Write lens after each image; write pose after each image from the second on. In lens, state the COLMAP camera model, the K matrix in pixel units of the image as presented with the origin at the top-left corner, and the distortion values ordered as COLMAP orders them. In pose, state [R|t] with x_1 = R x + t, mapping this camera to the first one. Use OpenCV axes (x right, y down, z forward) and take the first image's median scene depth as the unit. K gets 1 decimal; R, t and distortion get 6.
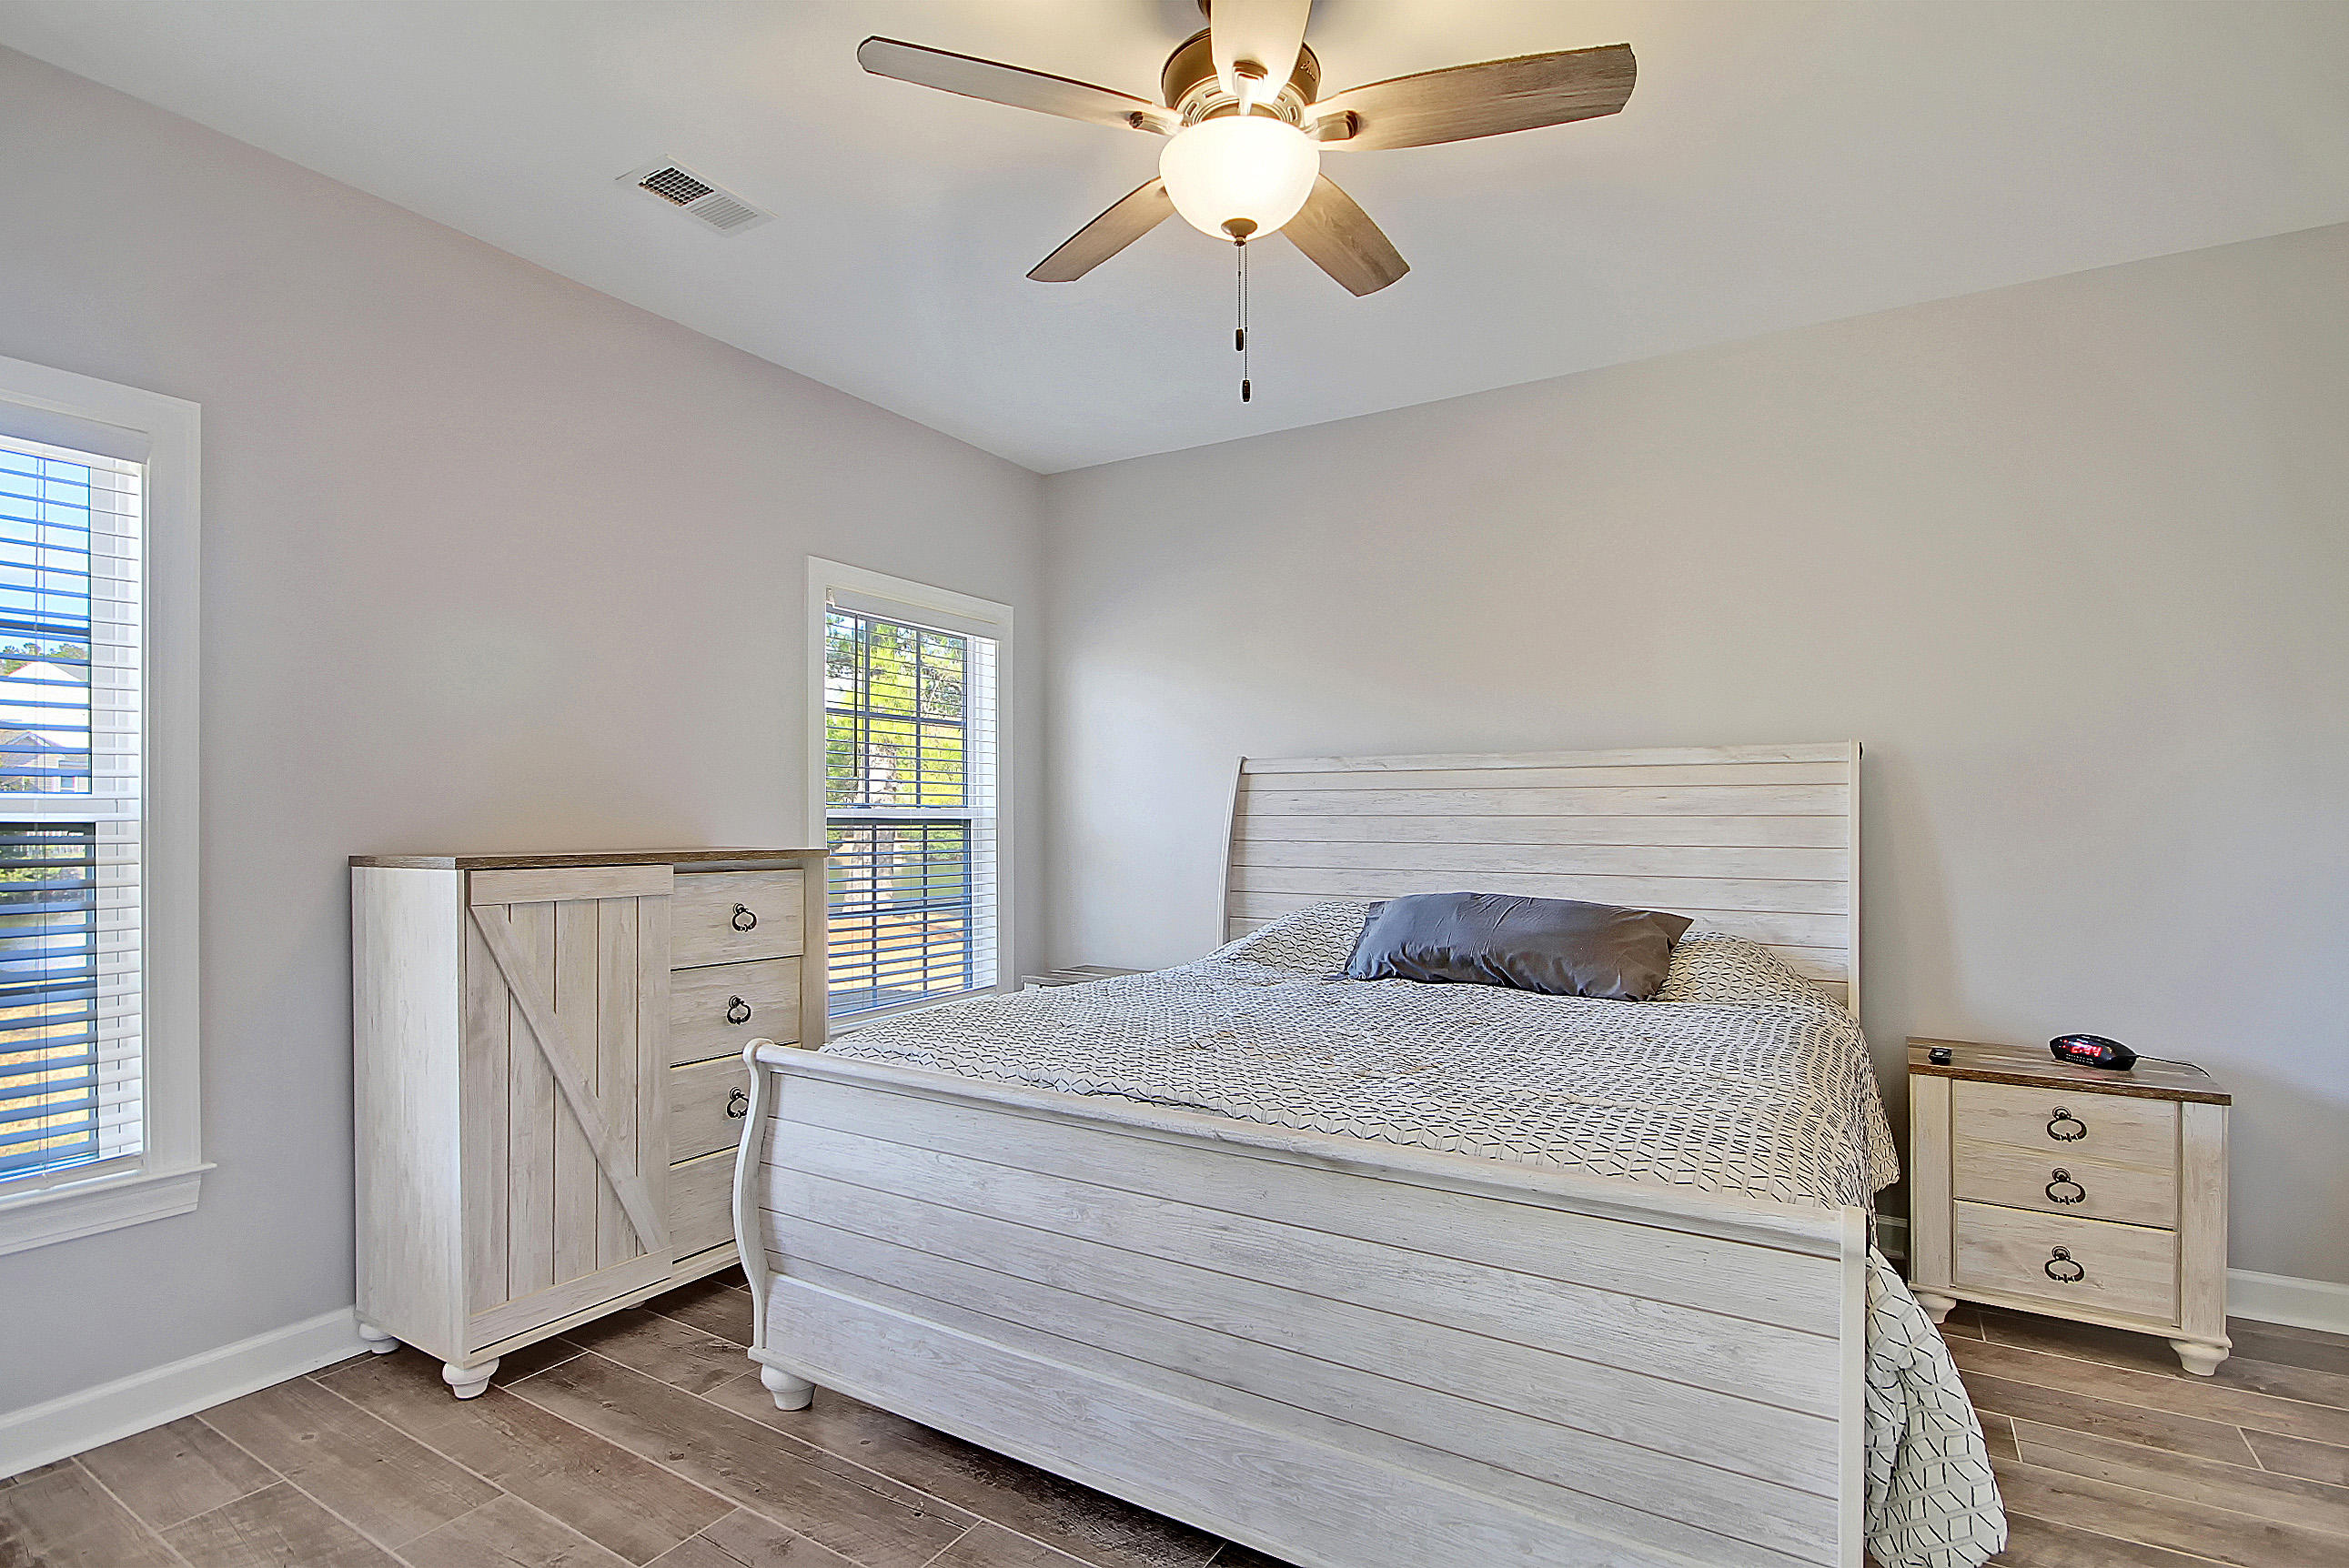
lens RADIAL K [[1125.9, 0, 1177.9], [0, 1125.9, 816.4], [0, 0, 1]] dist [0.000748, 0.000616]
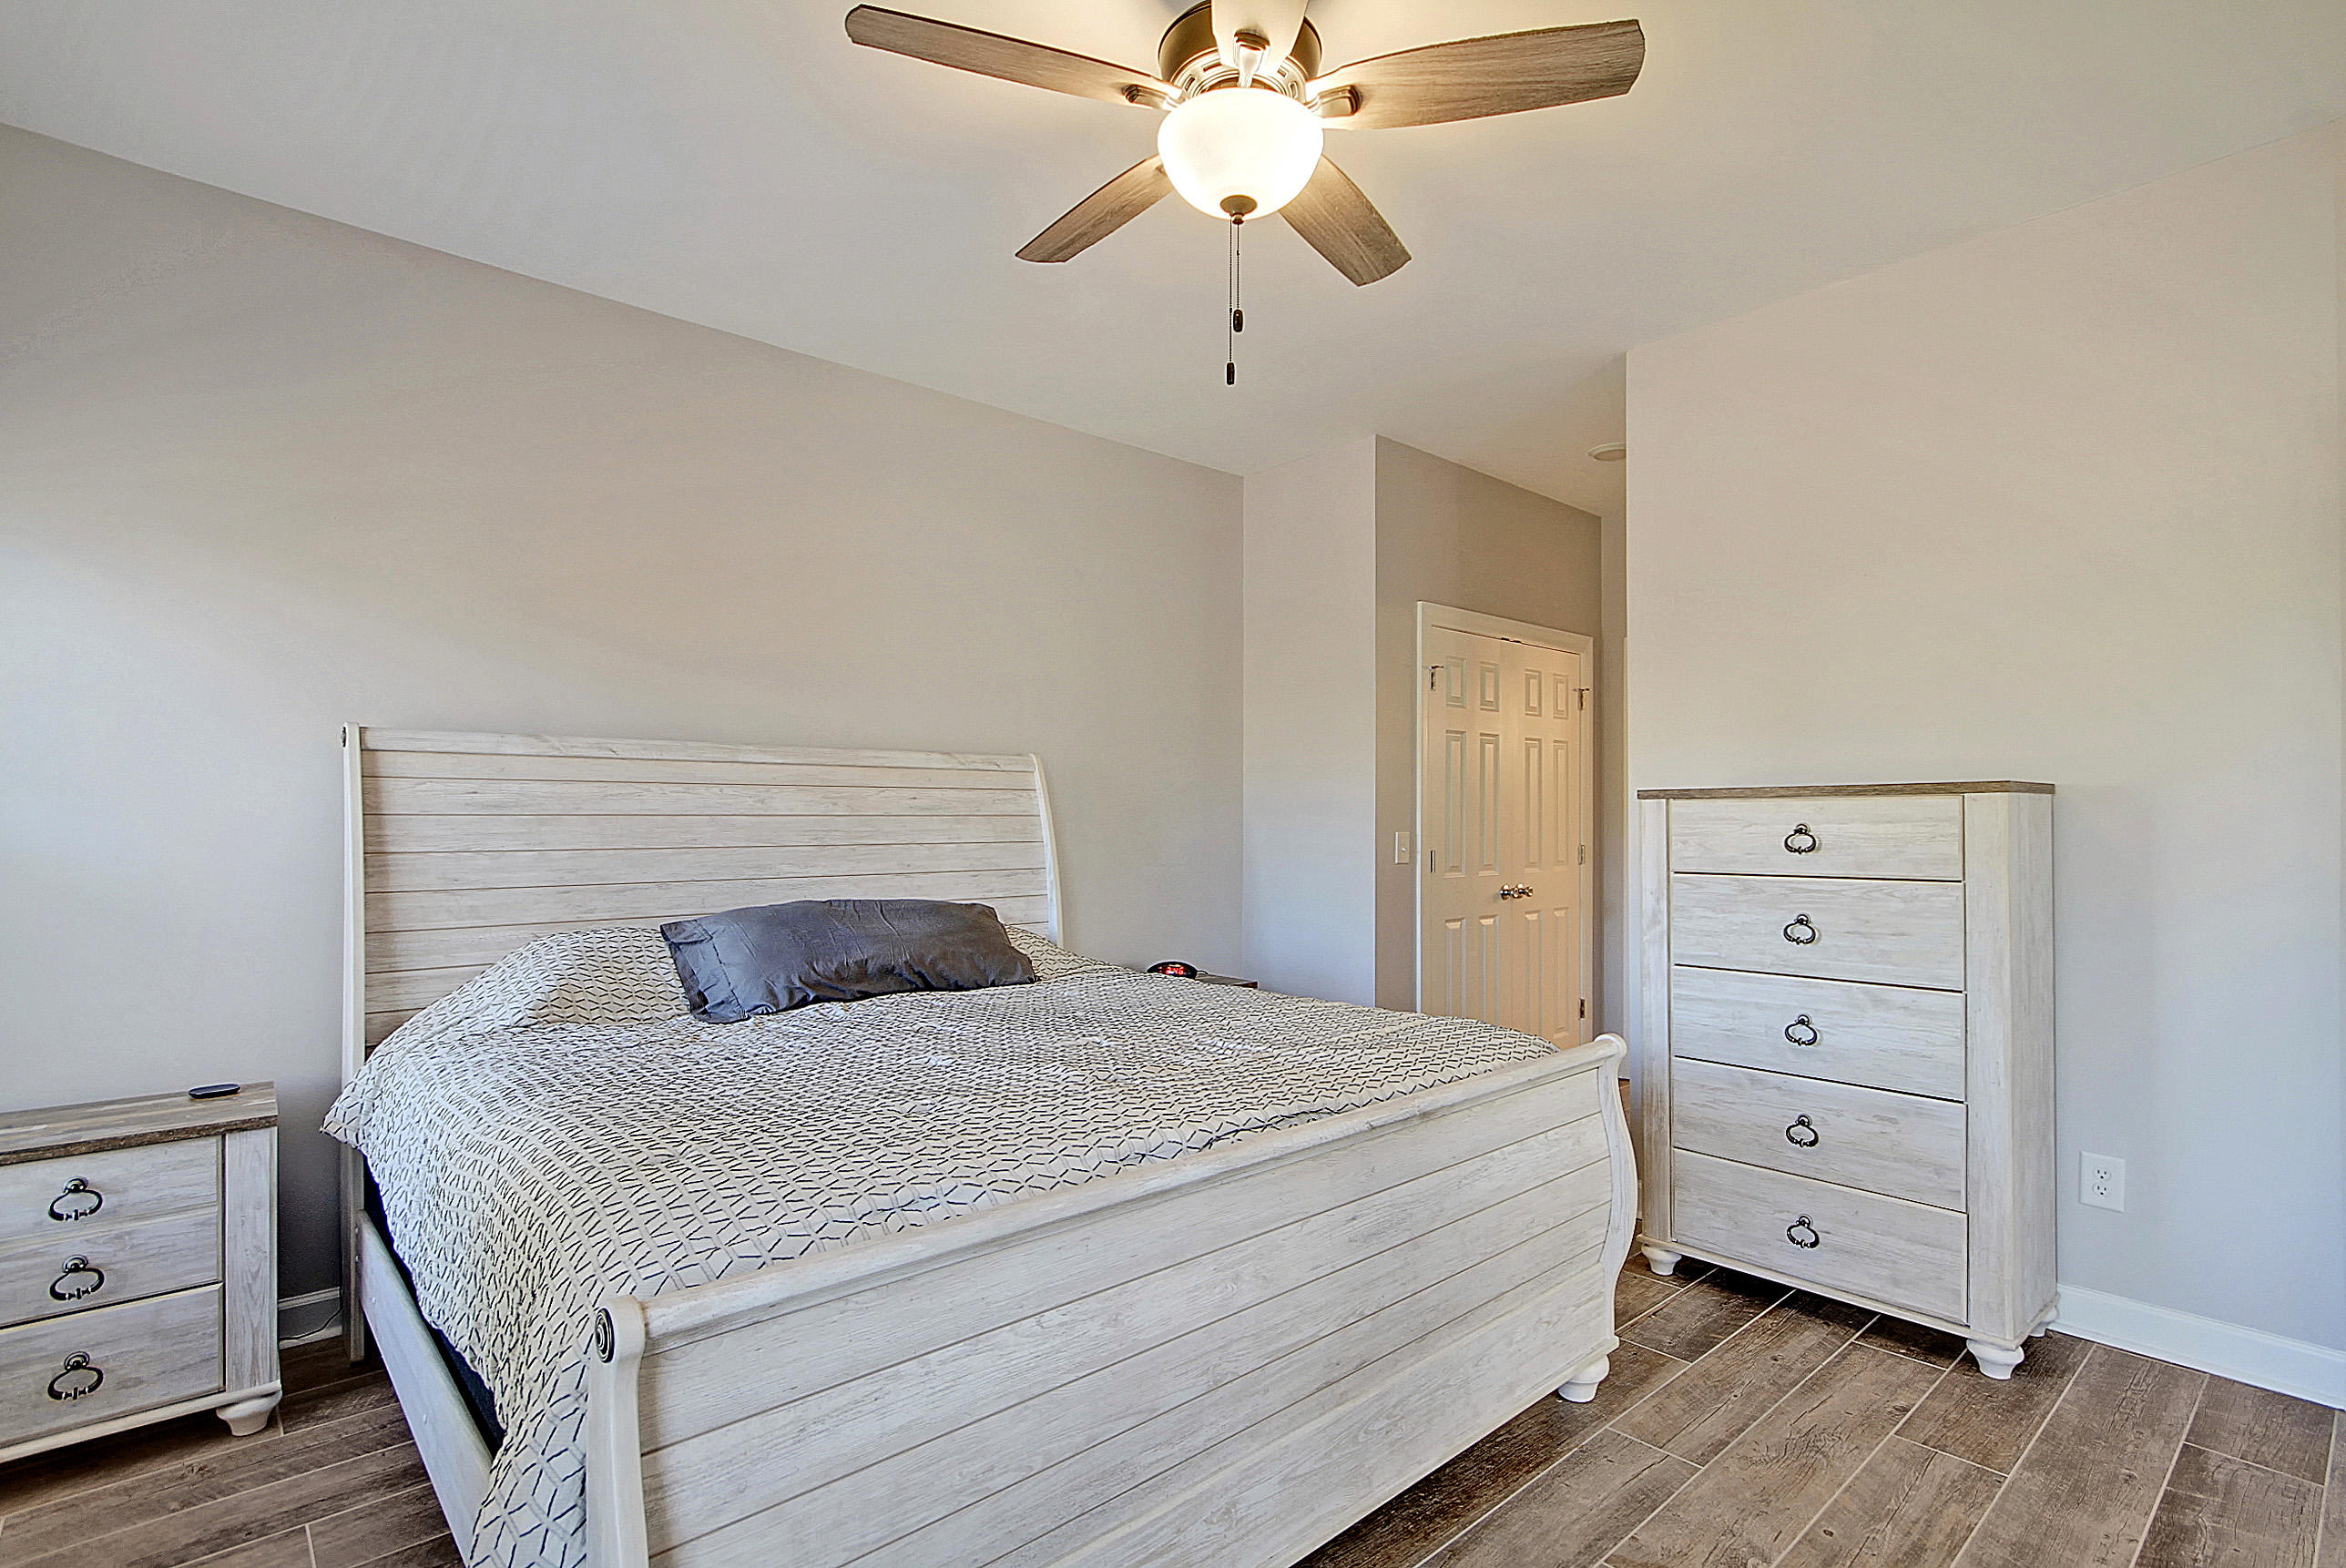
lens RADIAL K [[1124.5, 0, 1176.4], [0, 1124.5, 816.3], [0, 0, 1]] dist [0.000748, 0.000616]
pose [[0.286534, 0.001216, 0.958069, -0.566032], [0.000502, 0.999999, -0.001419, 0.001895], [-0.958070, 0.000888, 0.286533, 0.497466]]
